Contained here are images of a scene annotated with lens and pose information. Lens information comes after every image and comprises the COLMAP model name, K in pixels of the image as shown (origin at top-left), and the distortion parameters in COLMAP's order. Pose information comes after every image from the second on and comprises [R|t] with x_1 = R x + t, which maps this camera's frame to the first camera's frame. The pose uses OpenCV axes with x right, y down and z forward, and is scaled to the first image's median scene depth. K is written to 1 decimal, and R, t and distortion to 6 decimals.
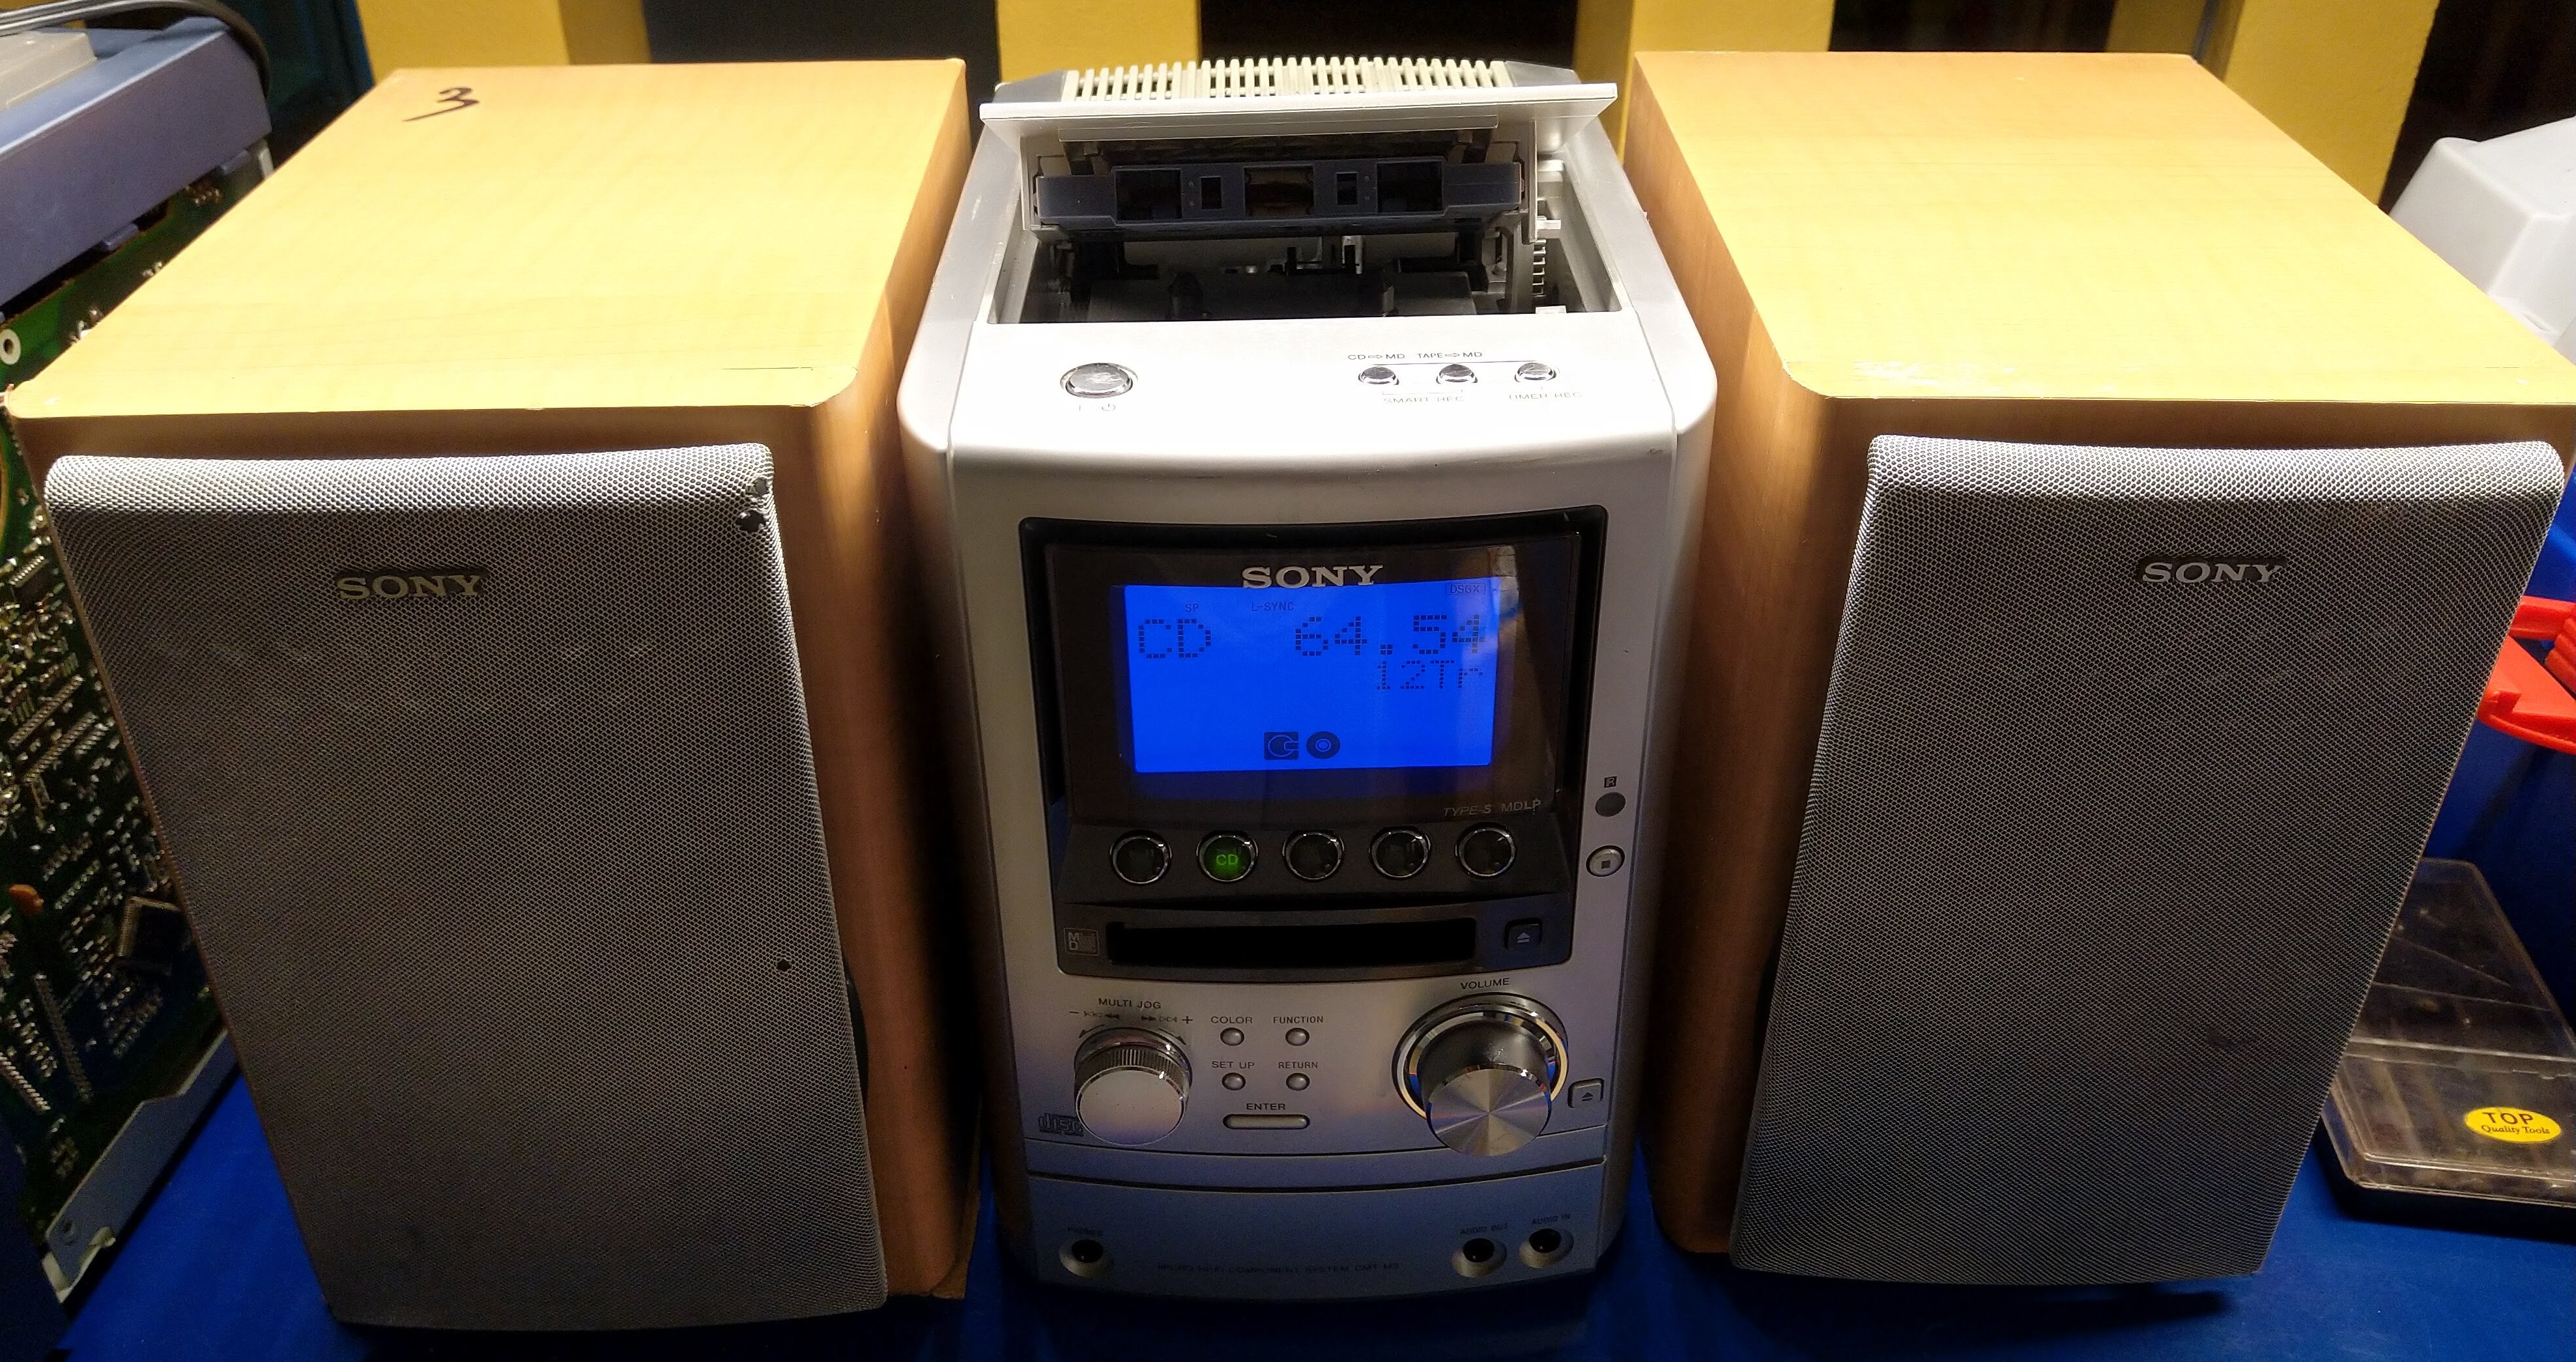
lens RADIAL K [[2143.1, 0, 1302.9], [0, 2143.1, 676.1], [0, 0, 1]] dist [0.052535, -0.014441]
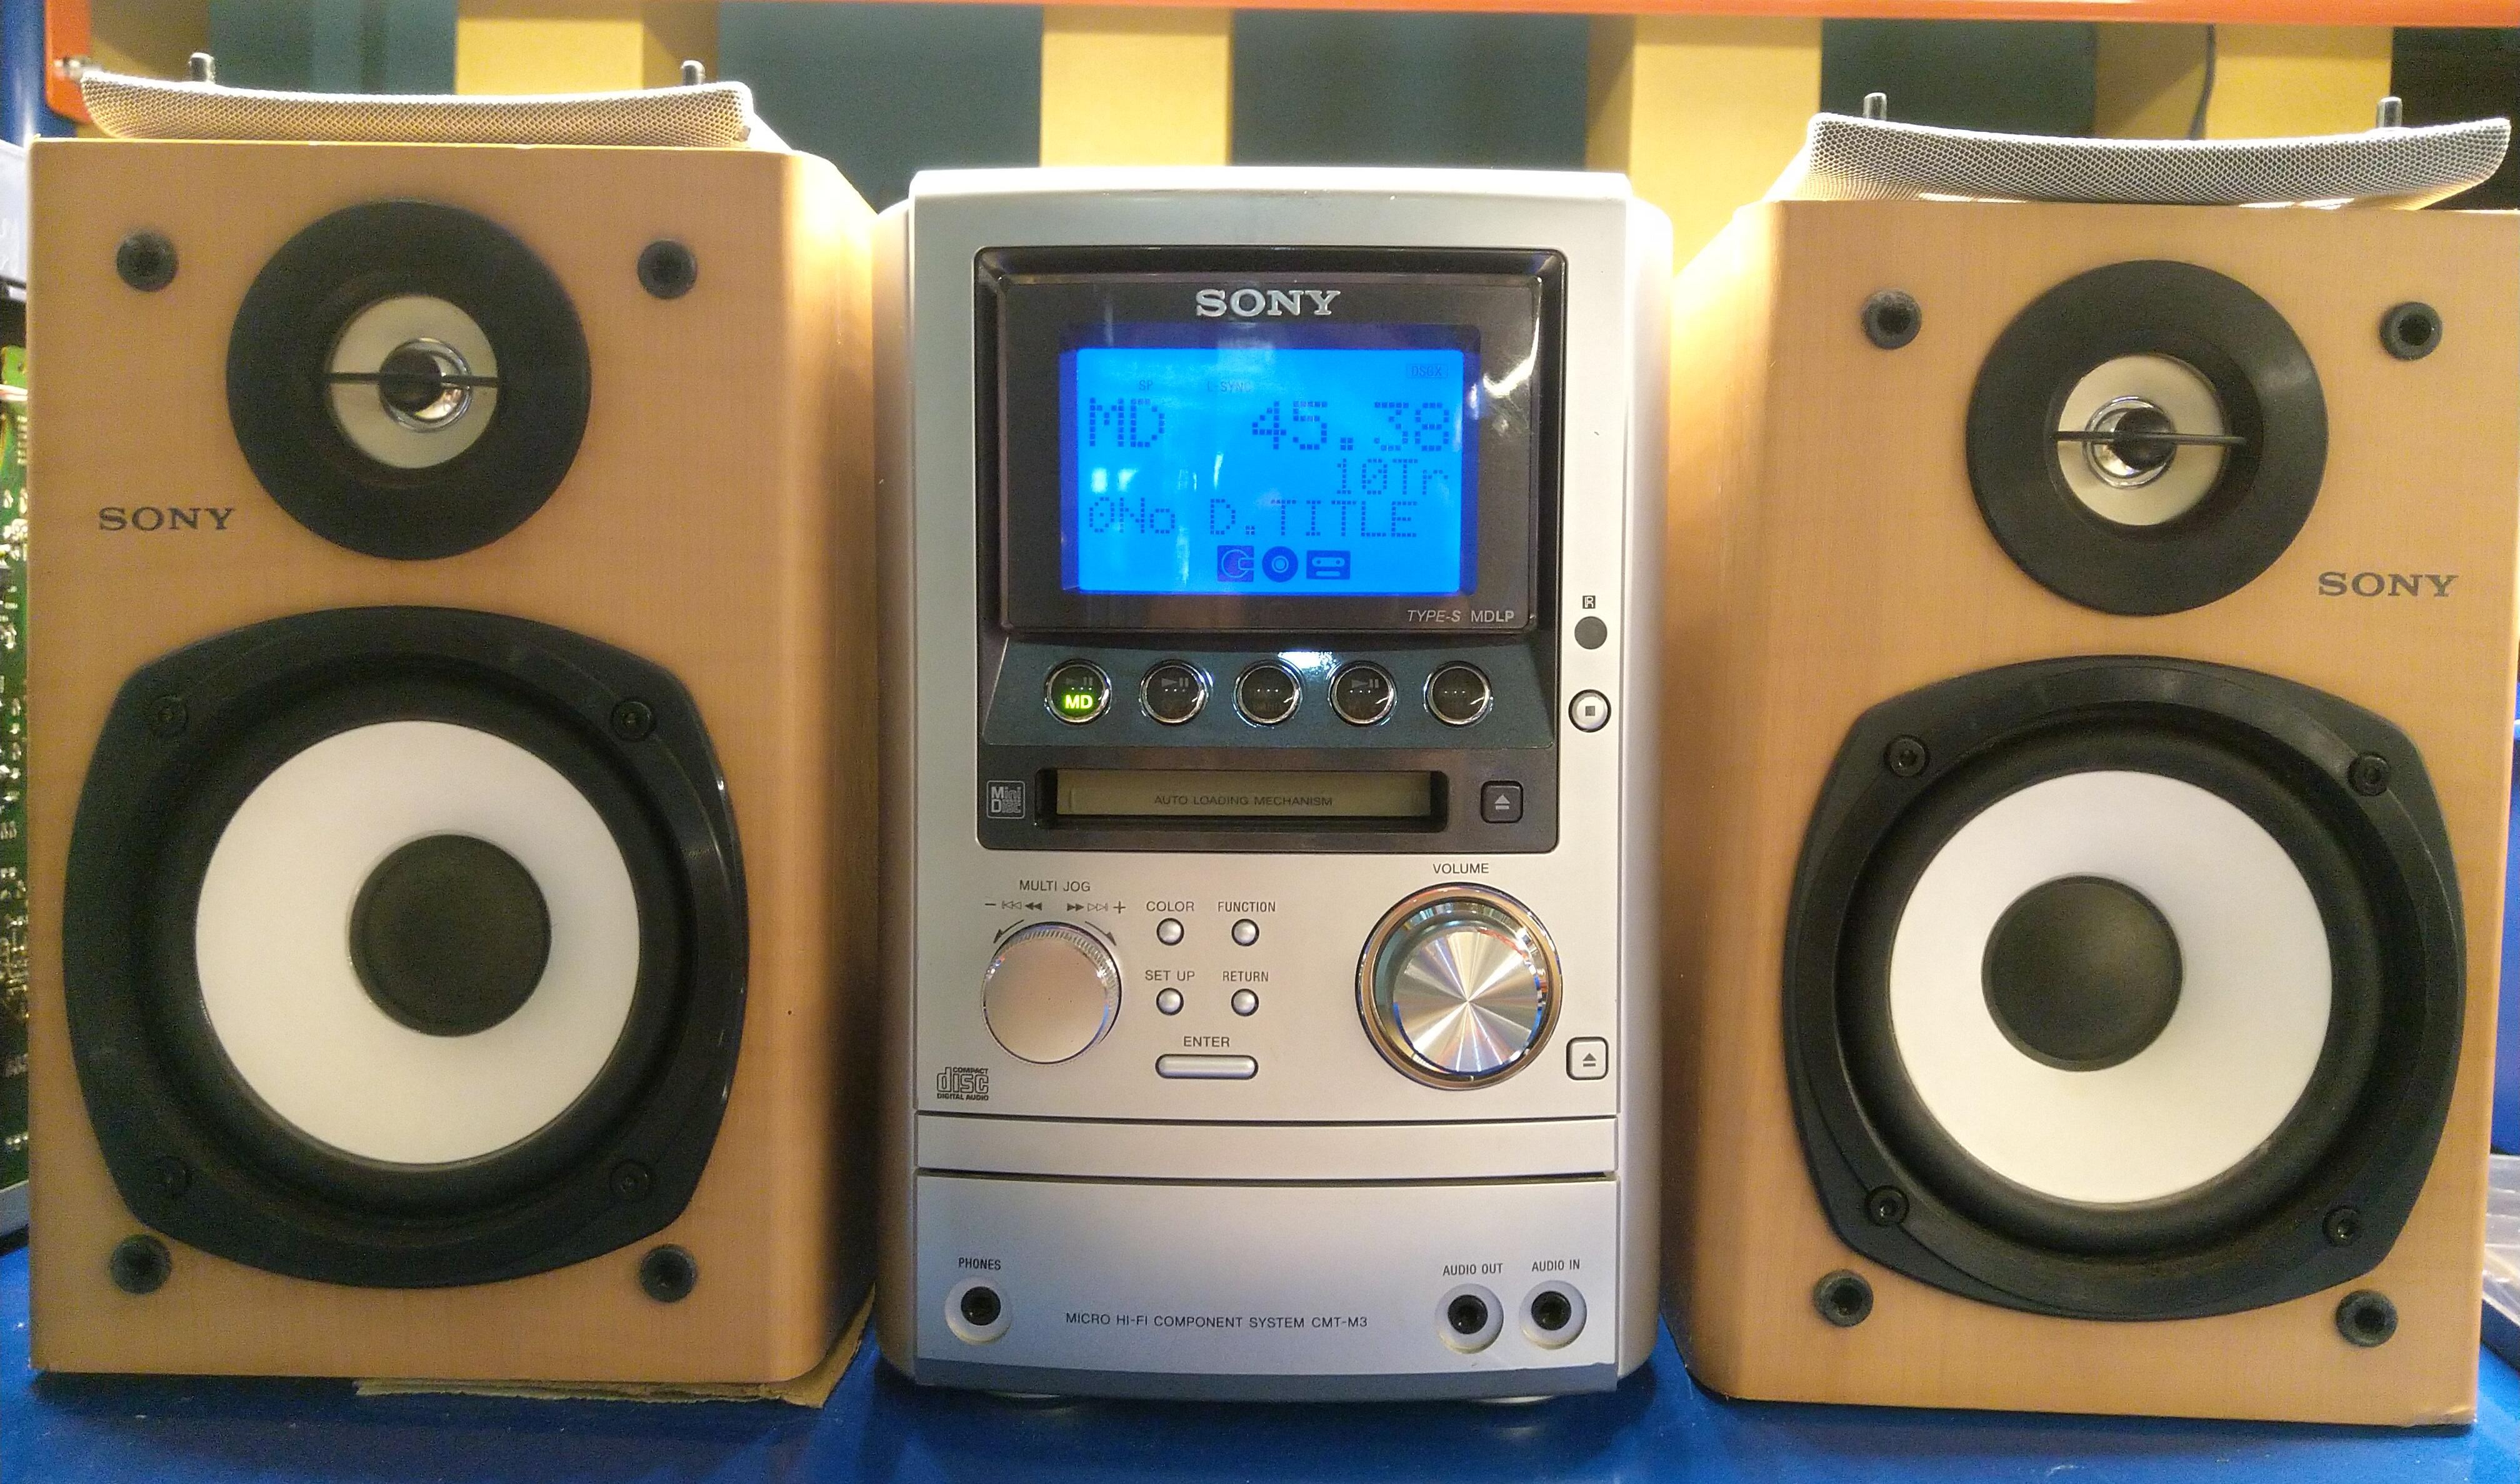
lens RADIAL K [[2081.3, 0, 1302.5], [0, 2081.3, 683.3], [0, 0, 1]] dist [0.024313, -0.008172]
pose [[0.999718, 0.012722, -0.020058, 0.038242], [-0.021259, 0.855854, -0.516780, 0.547681], [0.010592, 0.517060, 0.855883, 0.248400]]
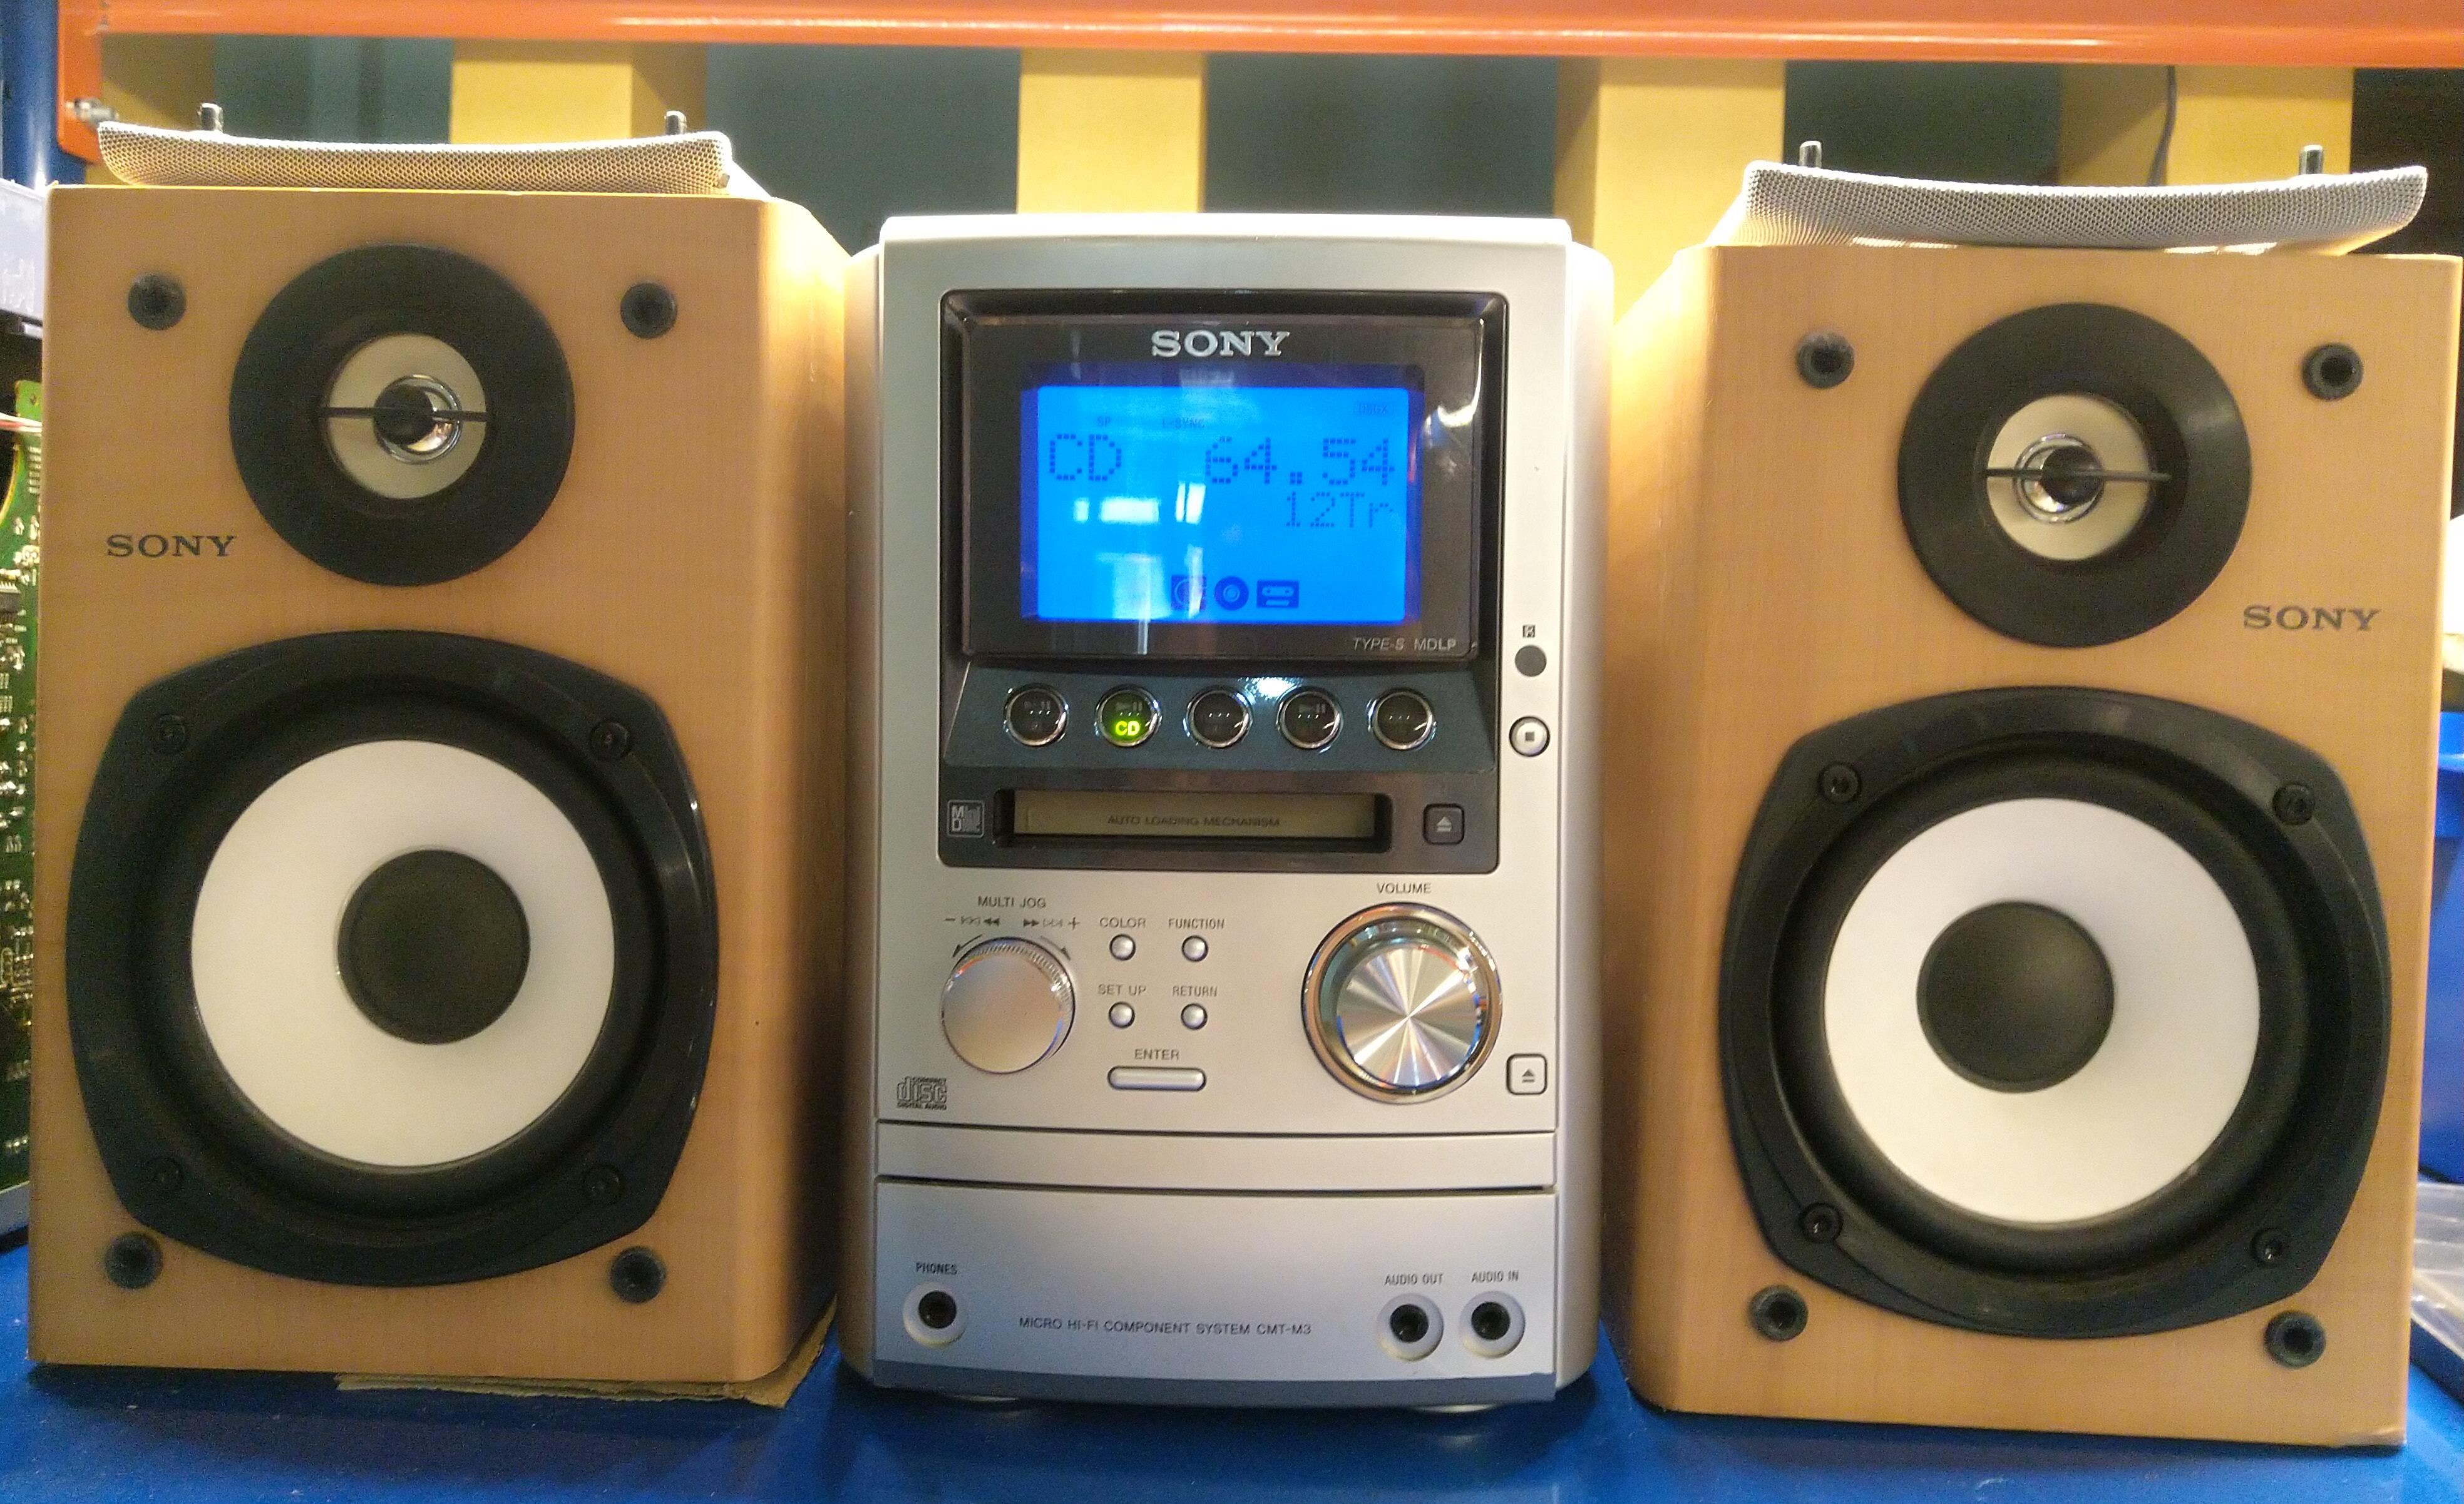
lens RADIAL K [[2081.4, 0, 1237.3], [0, 2081.4, 667.8], [0, 0, 1]] dist [0.035807, -0.028031]
pose [[0.998940, 0.017614, -0.042518, 0.053033], [-0.037654, 0.844013, -0.535000, 0.567098], [0.026462, 0.536034, 0.843782, 0.220606]]
